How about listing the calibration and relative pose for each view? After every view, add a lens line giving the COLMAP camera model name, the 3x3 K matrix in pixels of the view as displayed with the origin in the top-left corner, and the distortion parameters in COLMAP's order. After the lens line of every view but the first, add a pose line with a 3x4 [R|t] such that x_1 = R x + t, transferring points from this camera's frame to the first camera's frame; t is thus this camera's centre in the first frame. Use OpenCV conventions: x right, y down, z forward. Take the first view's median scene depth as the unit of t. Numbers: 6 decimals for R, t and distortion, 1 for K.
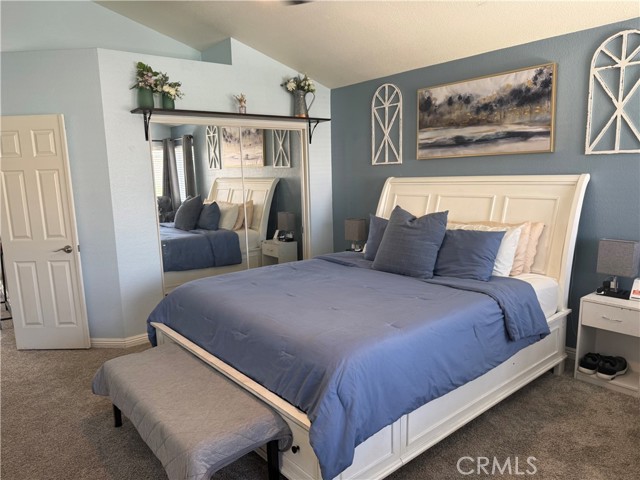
lens RADIAL K [[451.6, 0, 319.8], [0, 451.6, 243.5], [0, 0, 1]] dist [0.057940, -0.073277]
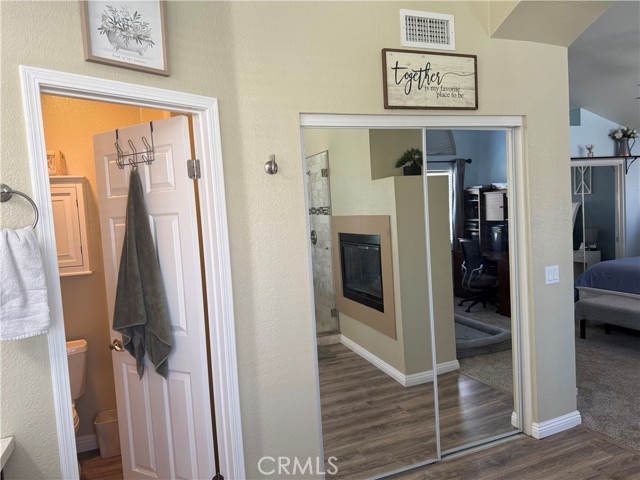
lens RADIAL K [[451.6, 0, 301.2], [0, 451.6, 244.9], [0, 0, 1]] dist [0.057940, -0.073277]
pose [[0.942895, -0.017634, -0.332623, -0.514594], [-0.010946, 0.996418, -0.083854, 0.118923], [0.332911, 0.082706, 0.939324, -0.612630]]
